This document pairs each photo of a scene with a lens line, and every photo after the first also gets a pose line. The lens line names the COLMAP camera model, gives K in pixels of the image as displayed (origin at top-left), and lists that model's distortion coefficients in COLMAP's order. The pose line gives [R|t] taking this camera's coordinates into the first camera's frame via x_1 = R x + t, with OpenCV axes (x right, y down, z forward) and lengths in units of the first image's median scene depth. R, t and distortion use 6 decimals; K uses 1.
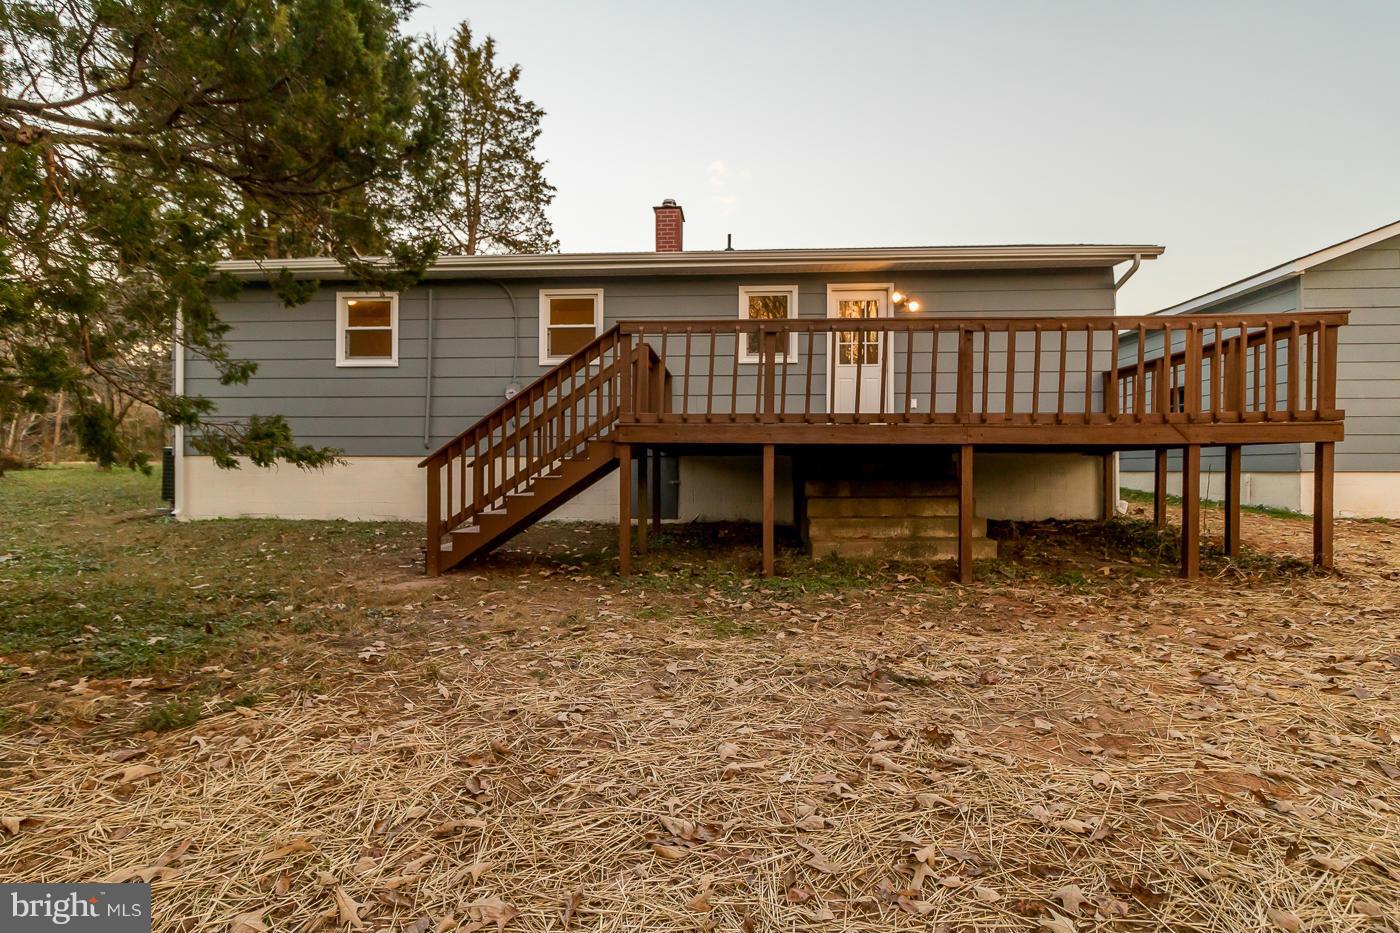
lens RADIAL K [[646.0, 0, 707.2], [0, 646.0, 470.7], [0, 0, 1]] dist [0.001587, 0.000707]
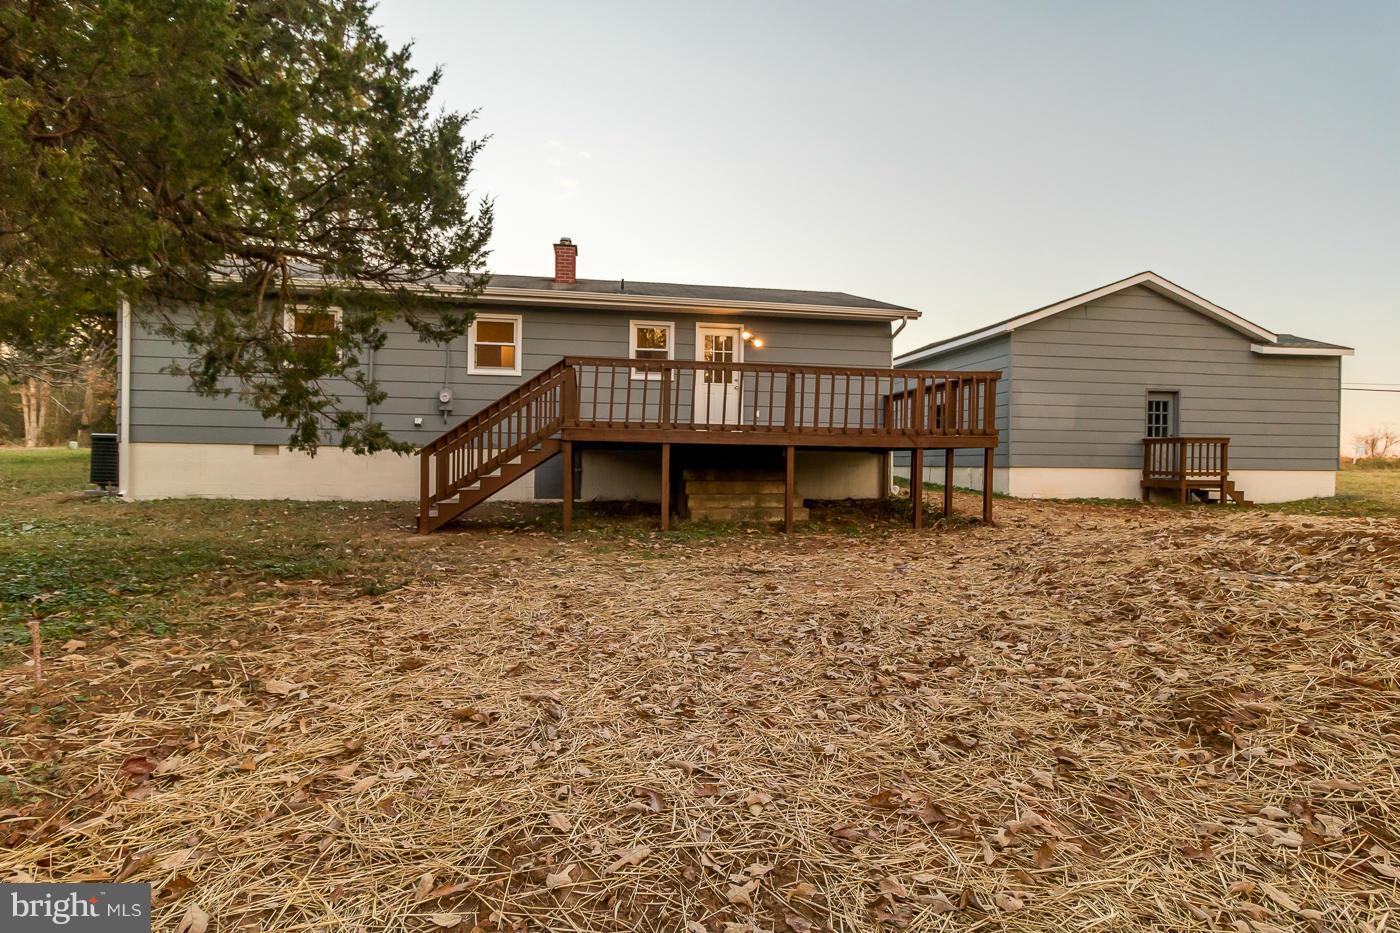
lens RADIAL K [[647.5, 0, 693.6], [0, 647.5, 472.1], [0, 0, 1]] dist [0.003822, 0.000417]
pose [[0.975947, 0.008331, 0.217848, -0.151097], [-0.010734, 0.999894, 0.009850, 0.009123], [-0.217742, -0.011951, 0.975933, -0.430641]]
